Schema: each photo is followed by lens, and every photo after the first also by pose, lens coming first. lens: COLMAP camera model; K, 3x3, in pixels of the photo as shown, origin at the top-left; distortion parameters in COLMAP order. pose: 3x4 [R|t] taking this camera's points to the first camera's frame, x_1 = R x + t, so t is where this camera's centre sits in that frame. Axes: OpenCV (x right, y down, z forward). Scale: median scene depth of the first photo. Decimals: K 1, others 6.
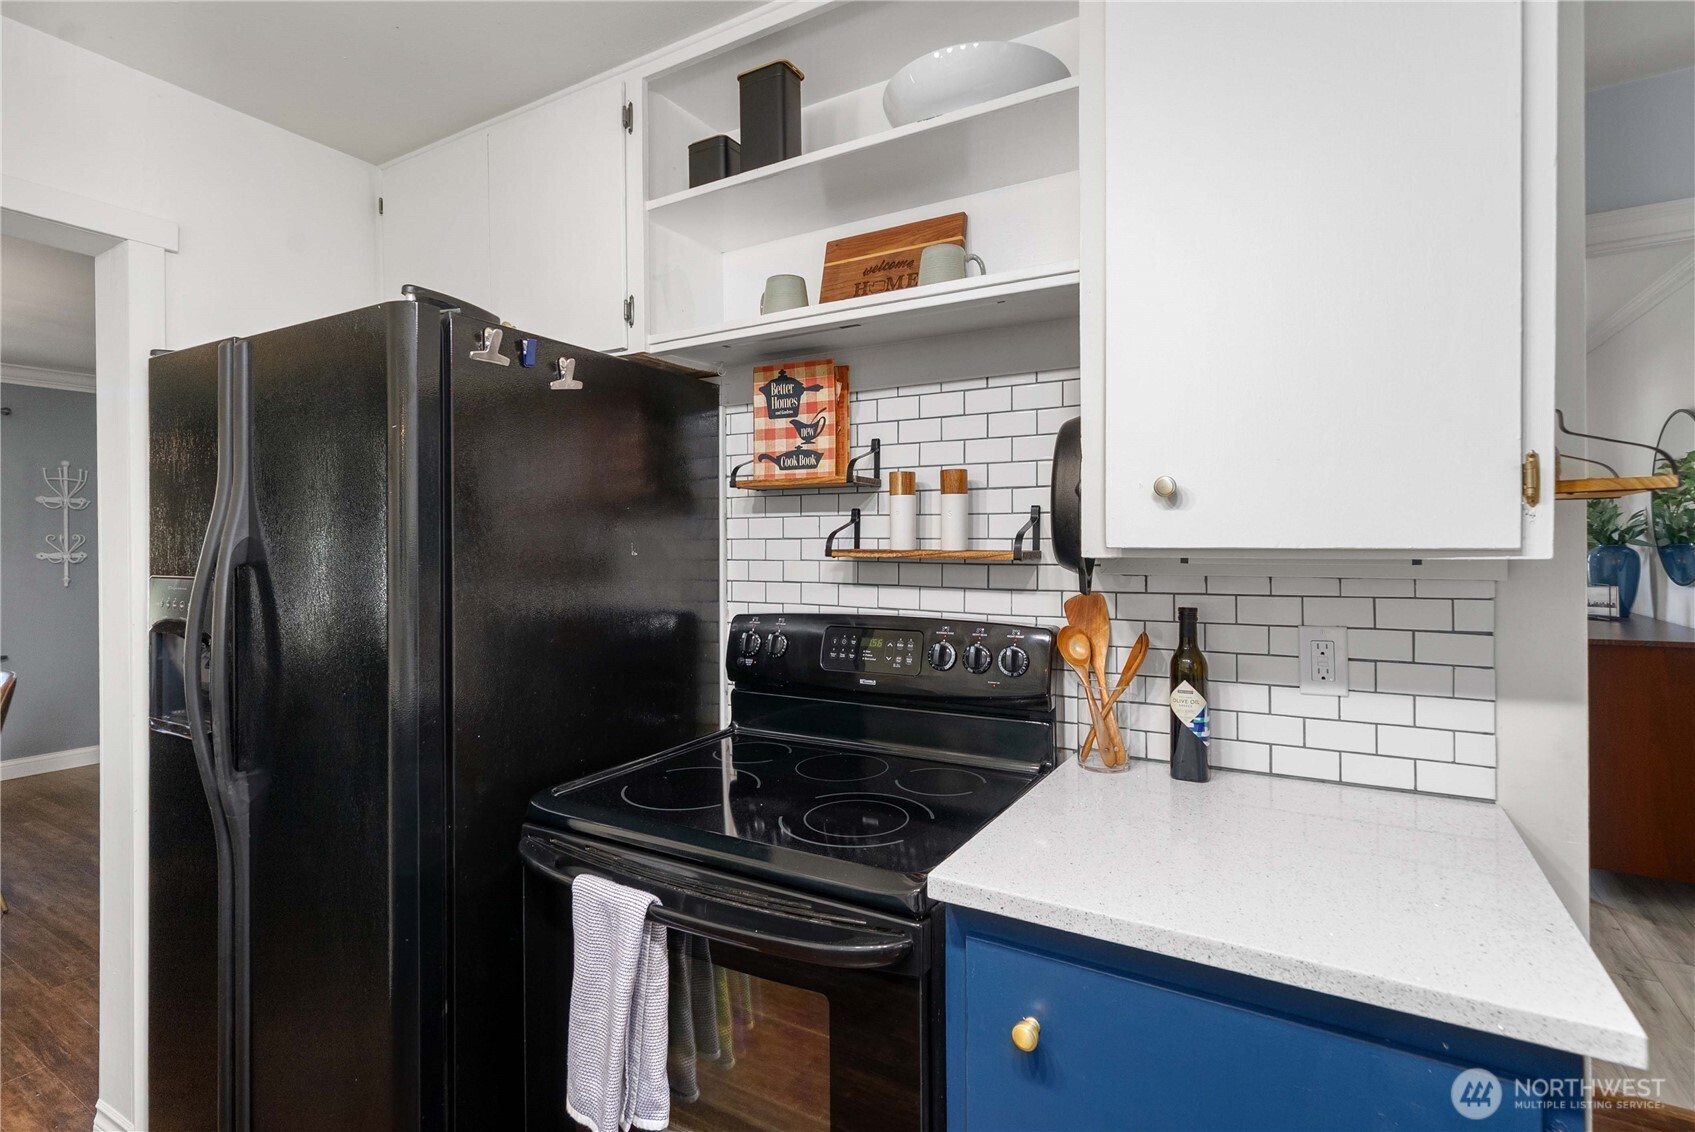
lens RADIAL K [[814.0, 0, 859.7], [0, 814.0, 539.8], [0, 0, 1]] dist [-0.001599, 0.000136]
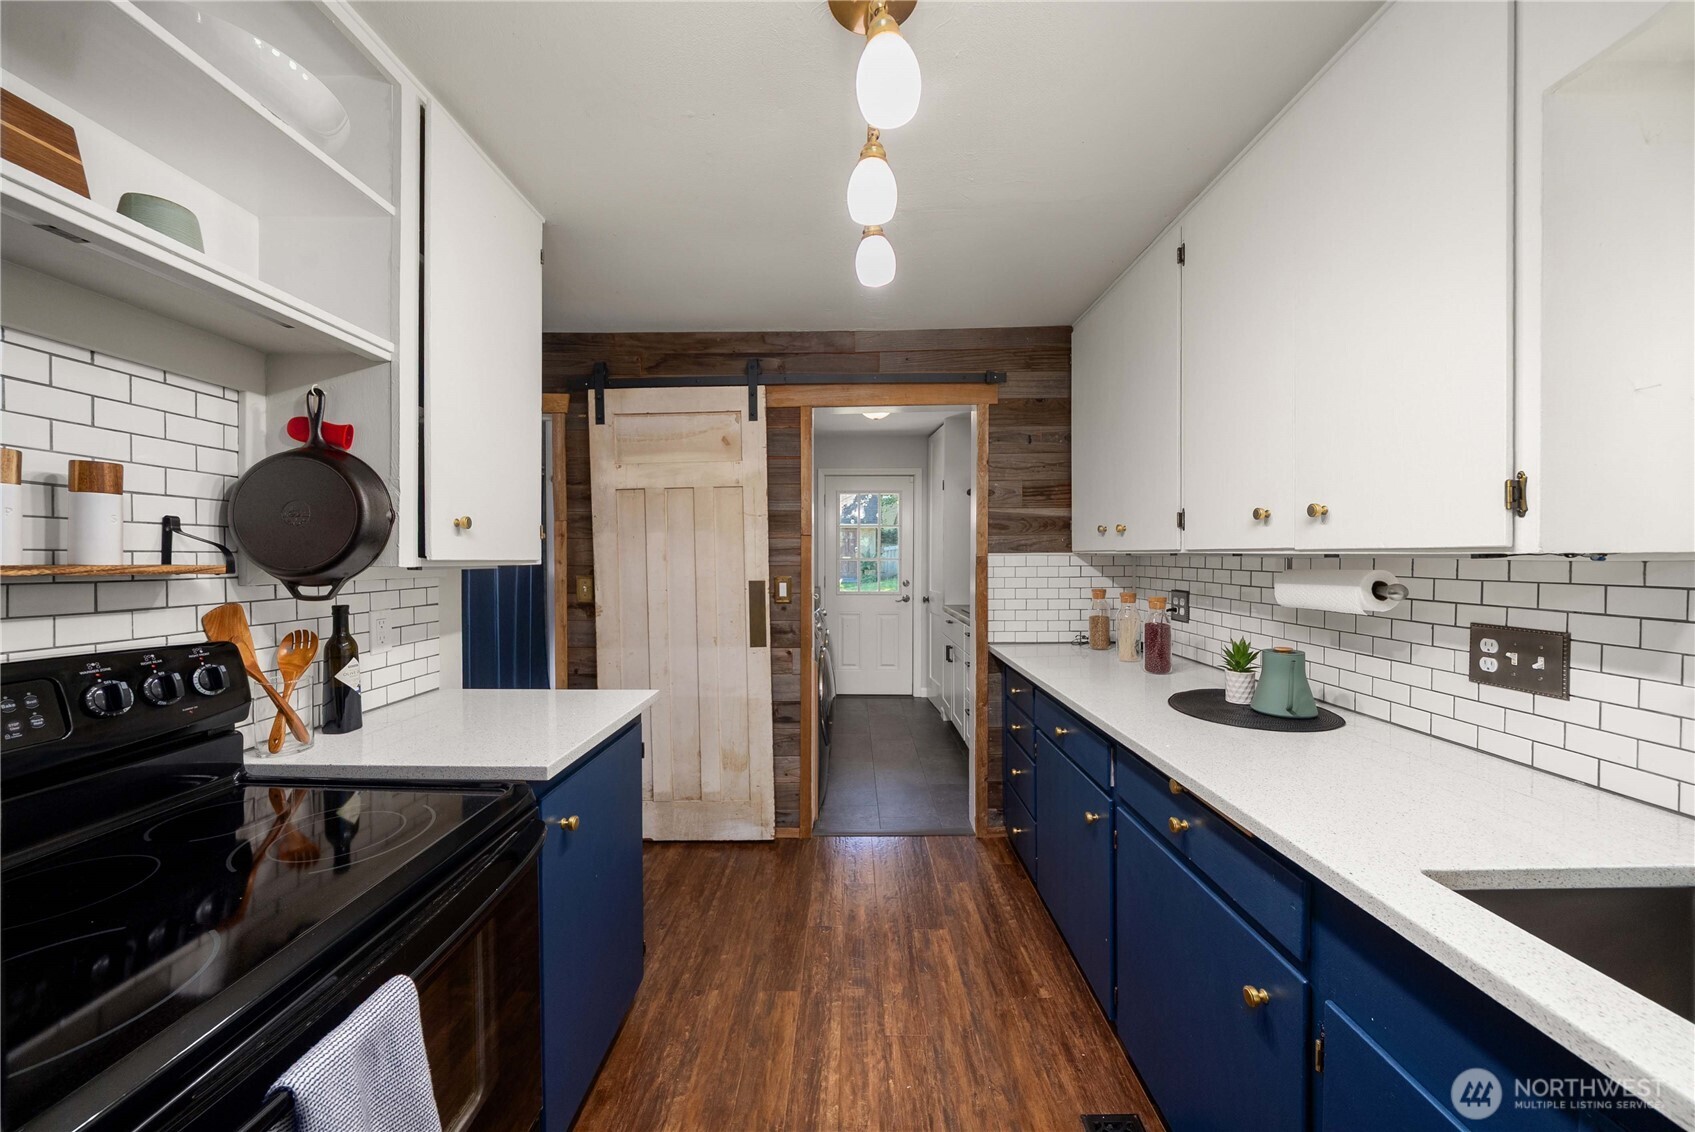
lens RADIAL K [[583.4, 0, 839.3], [0, 583.4, 559.9], [0, 0, 1]] dist [-0.000435, -0.000088]
pose [[-0.485705, 0.001822, 0.874121, -0.673882], [-0.001793, 0.999994, -0.003080, 0.007954], [-0.874121, -0.003063, -0.485698, 0.598179]]
